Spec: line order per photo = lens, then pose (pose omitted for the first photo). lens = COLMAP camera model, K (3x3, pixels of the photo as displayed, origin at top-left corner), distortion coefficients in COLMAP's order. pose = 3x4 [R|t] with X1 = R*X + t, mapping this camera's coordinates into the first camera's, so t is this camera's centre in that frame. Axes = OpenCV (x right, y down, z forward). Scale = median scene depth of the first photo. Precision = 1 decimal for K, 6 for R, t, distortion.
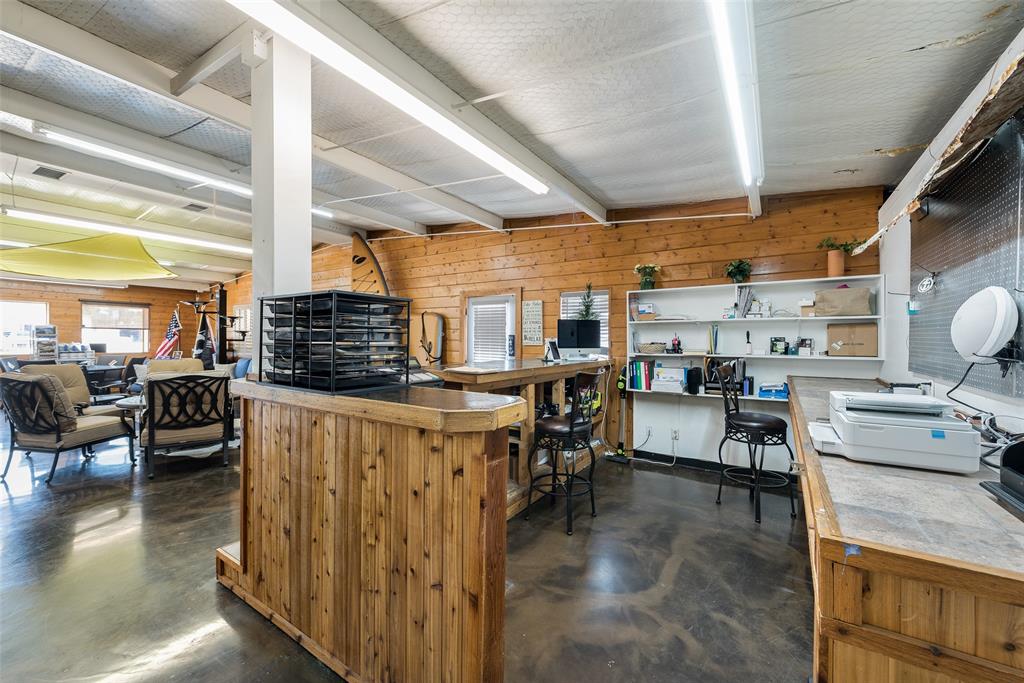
lens RADIAL K [[395.3, 0, 517.0], [0, 395.3, 341.0], [0, 0, 1]] dist [0.000827, -0.000577]
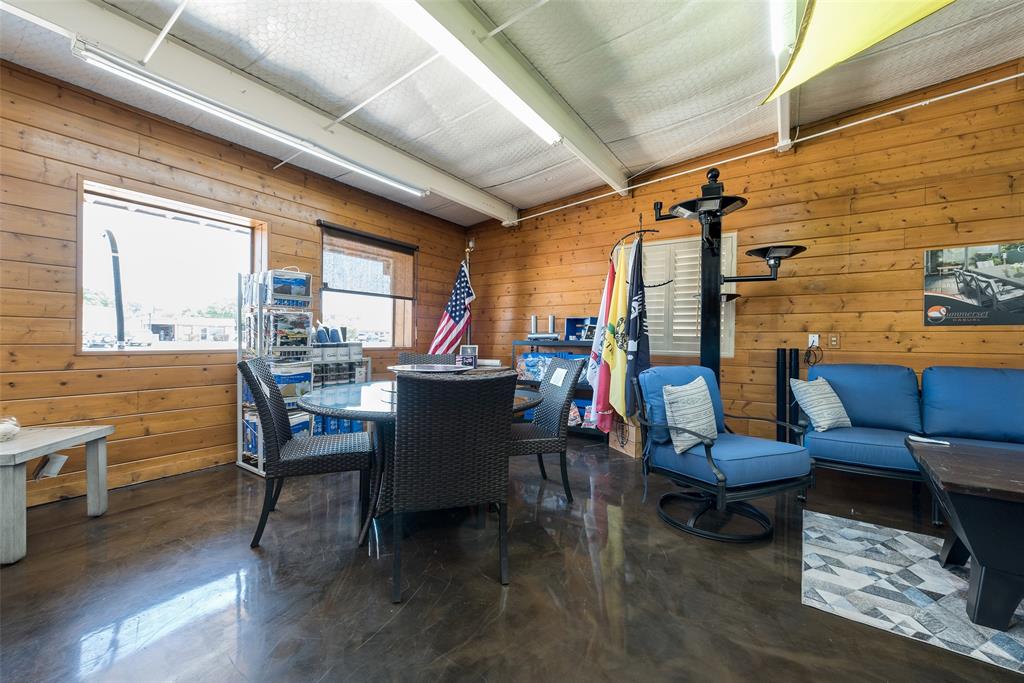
lens RADIAL K [[410.8, 0, 516.7], [0, 410.8, 332.8], [0, 0, 1]] dist [0.000654, -0.000214]
pose [[0.999894, 0.001423, -0.014504, -1.229780], [-0.001705, 0.999810, -0.019412, 0.031080], [0.014474, 0.019435, 0.999706, 0.774704]]
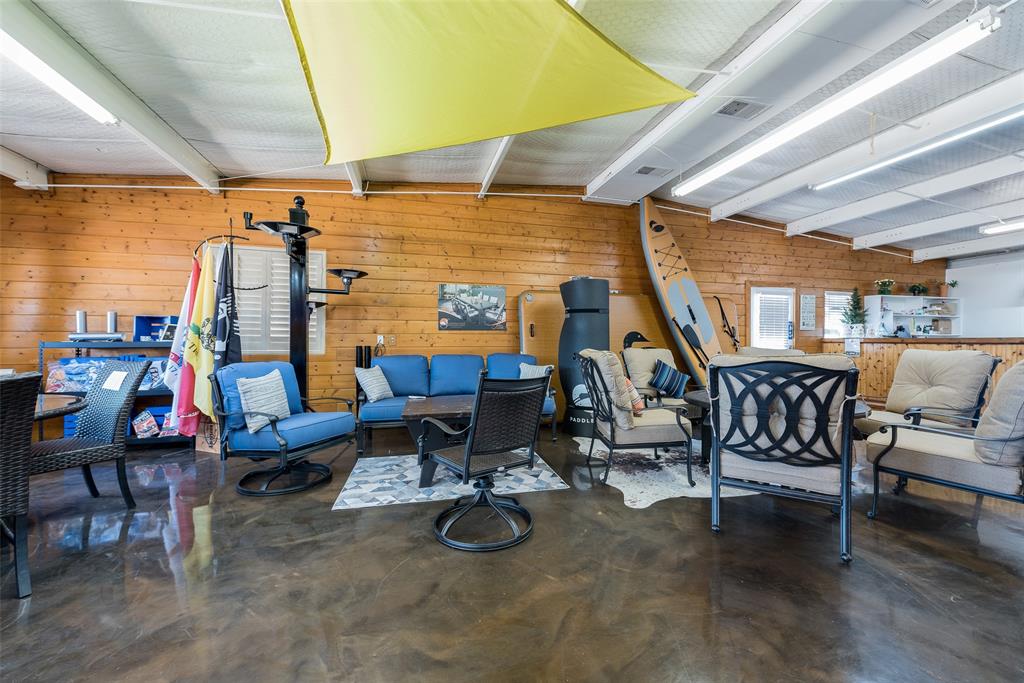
lens RADIAL K [[395.3, 0, 517.0], [0, 395.3, 341.0], [0, 0, 1]] dist [0.000827, -0.000577]
pose [[0.658947, -0.006342, 0.752162, -1.224004], [0.006635, 0.999975, 0.002619, 0.031957], [-0.752160, 0.003264, 0.658973, 0.669102]]
